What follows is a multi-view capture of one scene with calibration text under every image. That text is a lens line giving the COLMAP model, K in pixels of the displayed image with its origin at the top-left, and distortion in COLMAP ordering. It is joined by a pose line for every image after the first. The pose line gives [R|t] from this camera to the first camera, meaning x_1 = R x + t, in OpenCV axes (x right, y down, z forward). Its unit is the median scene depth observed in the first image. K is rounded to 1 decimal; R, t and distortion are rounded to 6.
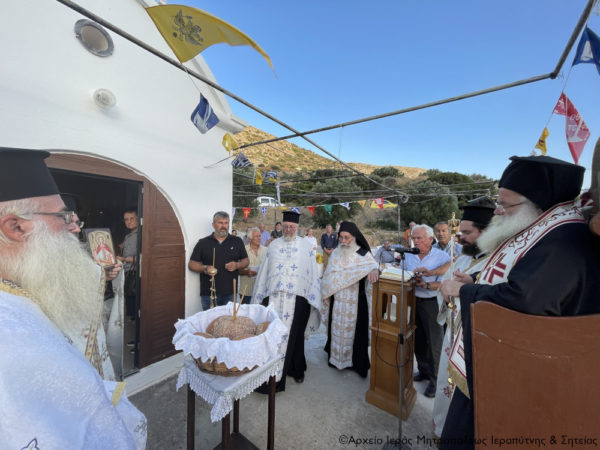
lens RADIAL K [[236.6, 0, 300.0], [0, 236.6, 225.0], [0, 0, 1]] dist [0.011681, 0.000073]
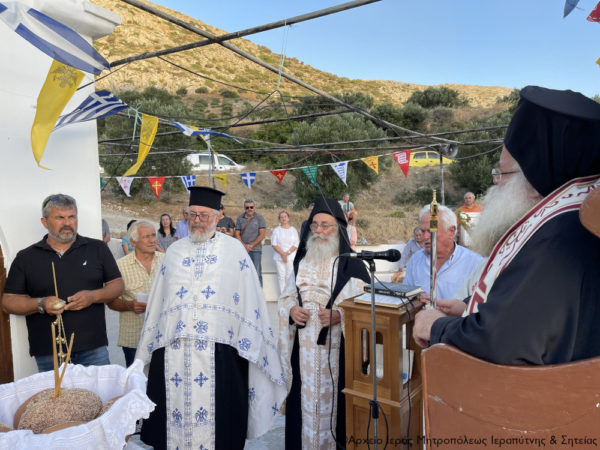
lens RADIAL K [[445.9, 0, 300.0], [0, 445.9, 225.0], [0, 0, 1]] dist [0.037004, -0.004235]
pose [[0.998428, -0.038607, 0.040645, 0.145468], [0.036509, 0.998024, 0.051144, -0.020674], [-0.042539, -0.049579, 0.997864, -0.037358]]
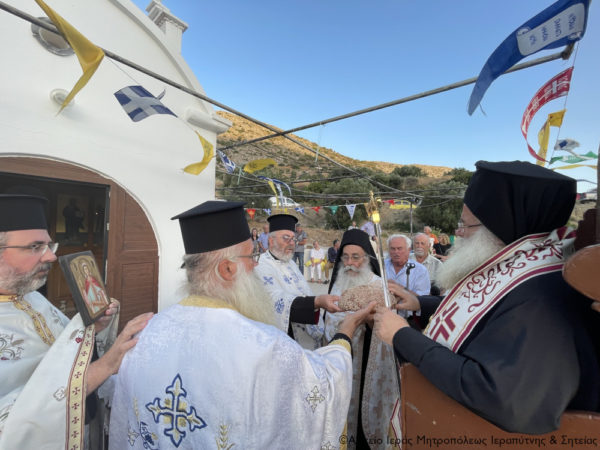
lens RADIAL K [[238.1, 0, 300.0], [0, 238.1, 225.0], [0, 0, 1]] dist [0.002864, 0.000123]
pose [[0.996536, 0.017282, -0.081349, 0.183031], [-0.017078, 0.999849, 0.003201, -0.038152], [0.081392, -0.001800, 0.996681, 0.105323]]
